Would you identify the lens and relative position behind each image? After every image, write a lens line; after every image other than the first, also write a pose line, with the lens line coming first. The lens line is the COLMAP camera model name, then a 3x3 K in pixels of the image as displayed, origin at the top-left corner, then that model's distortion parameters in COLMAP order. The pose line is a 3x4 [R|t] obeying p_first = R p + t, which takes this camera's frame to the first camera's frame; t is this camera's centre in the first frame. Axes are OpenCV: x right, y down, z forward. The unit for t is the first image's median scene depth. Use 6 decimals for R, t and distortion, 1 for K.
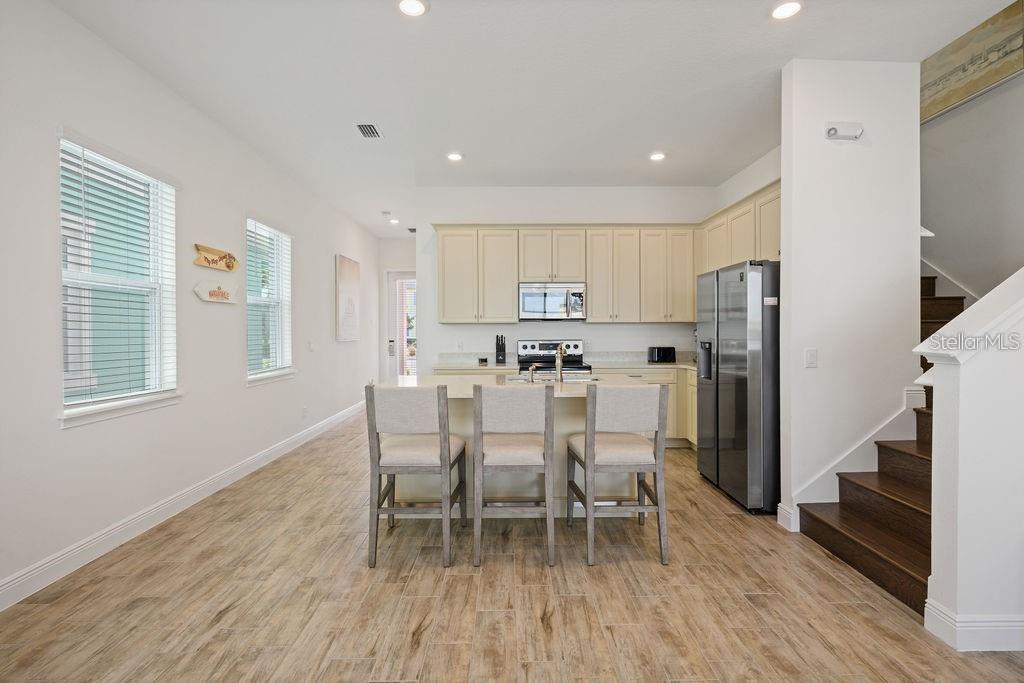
lens RADIAL K [[470.7, 0, 513.5], [0, 470.7, 337.7], [0, 0, 1]] dist [-0.016554, -0.001091]
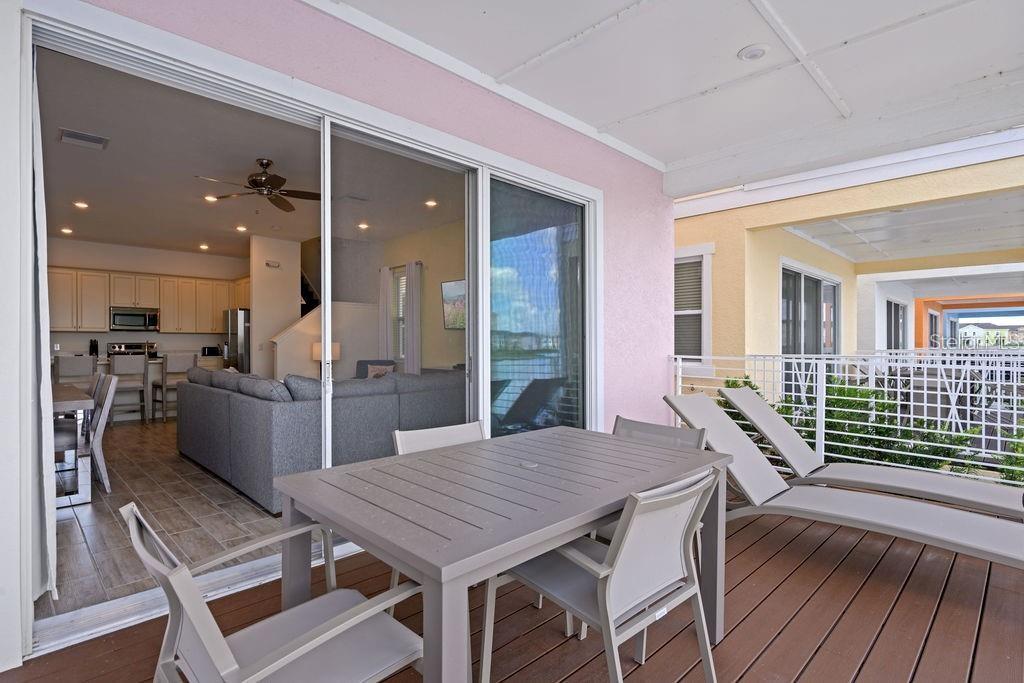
lens RADIAL K [[519.3, 0, 510.7], [0, 519.3, 344.4], [0, 0, 1]] dist [-0.002523, 0.002220]
pose [[0.720530, 0.006540, 0.693393, -0.377427], [0.006607, 0.999845, -0.016296, 0.083577], [-0.693392, 0.016323, 0.720376, -2.009928]]
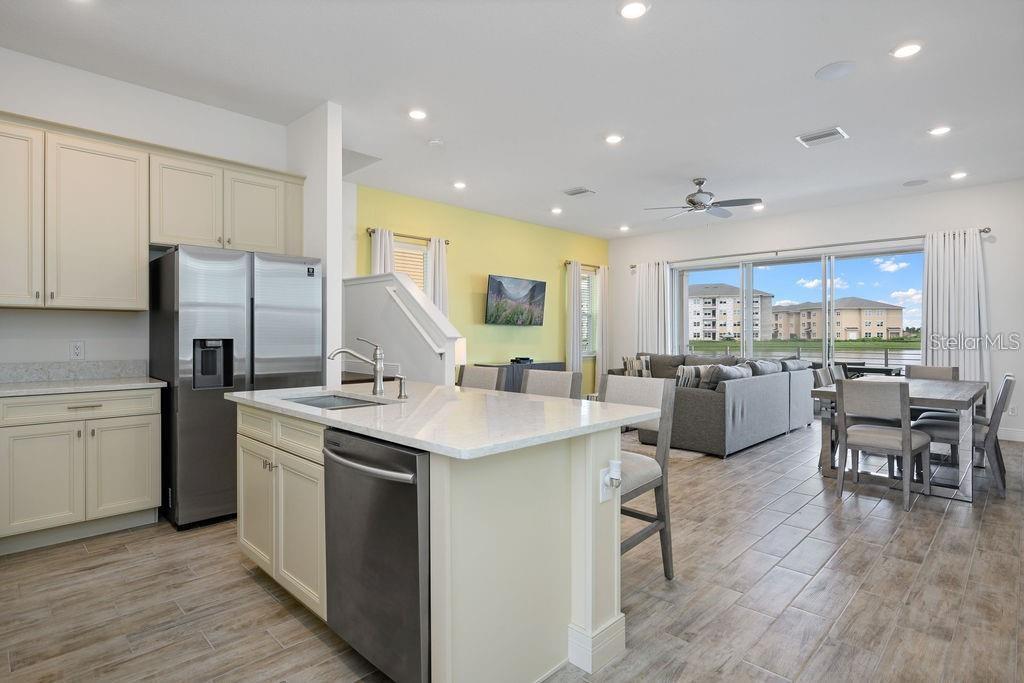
lens RADIAL K [[534.7, 0, 506.7], [0, 534.7, 331.1], [0, 0, 1]] dist [-0.001422, 0.000562]
pose [[-0.704082, 0.005573, 0.710096, -0.664609], [0.009962, 0.999948, 0.002030, -0.000870], [-0.710048, 0.008503, -0.704102, 1.583378]]
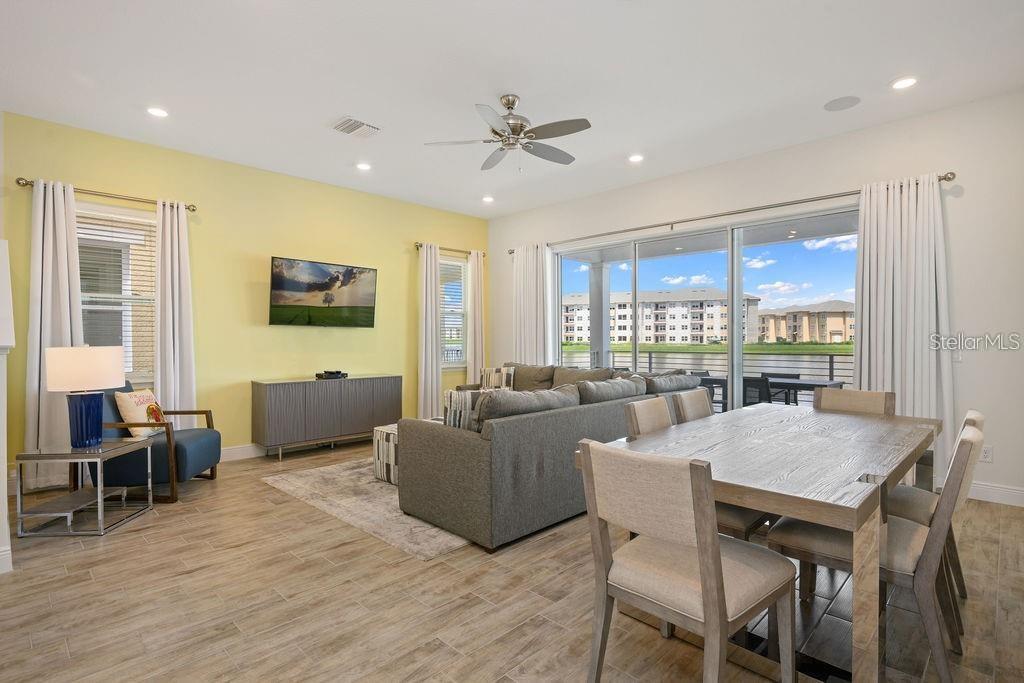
lens RADIAL K [[519.3, 0, 518.0], [0, 519.3, 342.4], [0, 0, 1]] dist [-0.002523, 0.002220]
pose [[-0.715117, -0.002010, 0.699002, -0.645411], [0.013064, 0.999783, 0.016241, 0.010374], [-0.698883, 0.020746, -0.714935, 0.602950]]
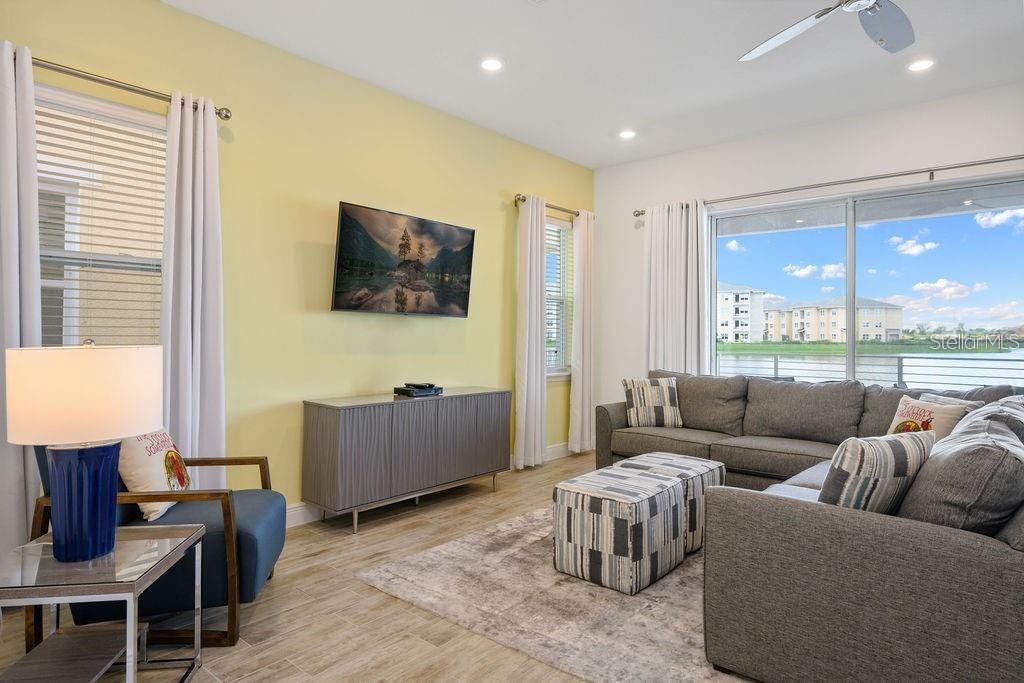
lens RADIAL K [[596.0, 0, 524.7], [0, 596.0, 325.0], [0, 0, 1]] dist [0.000193, -0.000492]
pose [[-0.767502, 0.006792, 0.641010, 0.032017], [0.003636, 0.999974, -0.006242, 0.008033], [-0.641036, -0.002460, -0.767507, 0.639431]]
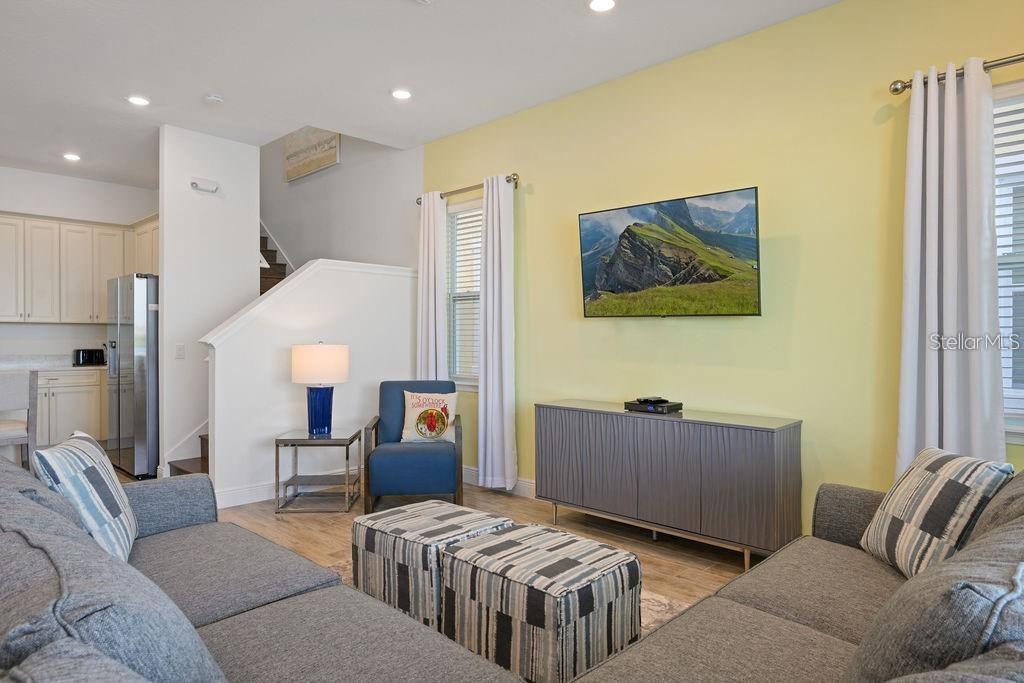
lens RADIAL K [[630.1, 0, 504.7], [0, 630.1, 345.1], [0, 0, 1]] dist [-0.020653, 0.001381]
pose [[0.707085, 0.002223, 0.707125, 0.028418], [0.002913, 0.999977, -0.006057, 0.036204], [-0.707123, 0.006342, 0.707062, -0.834272]]
